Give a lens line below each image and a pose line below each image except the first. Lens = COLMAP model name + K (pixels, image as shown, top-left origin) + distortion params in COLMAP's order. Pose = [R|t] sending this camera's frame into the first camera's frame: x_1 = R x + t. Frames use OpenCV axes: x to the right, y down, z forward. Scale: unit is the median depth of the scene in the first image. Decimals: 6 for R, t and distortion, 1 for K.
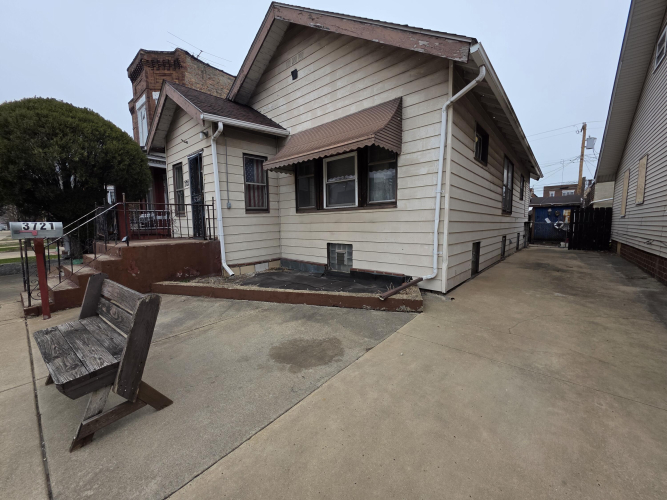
lens RADIAL K [[267.2, 0, 335.0], [0, 267.2, 251.6], [0, 0, 1]] dist [0.001113, 0.000606]
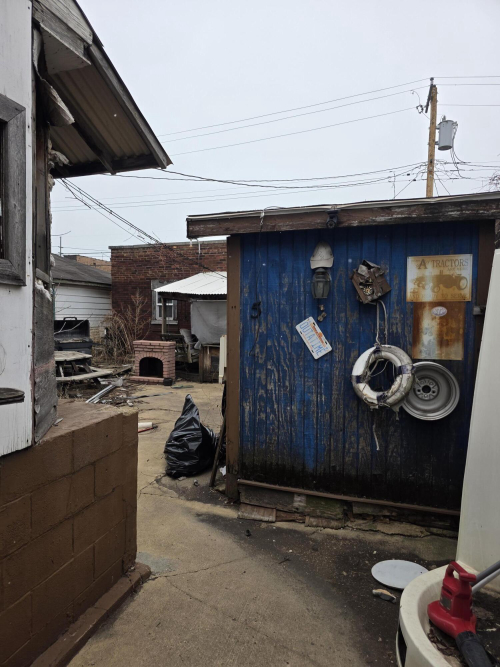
lens RADIAL K [[447.6, 0, 248.5], [0, 447.6, 339.2], [0, 0, 1]] dist [0.056516, -0.002150]
pose [[0.925258, 0.003589, 0.379322, 0.418250], [0.018850, 0.998285, -0.055424, -0.063599], [-0.378870, 0.058432, 0.923603, 0.495157]]
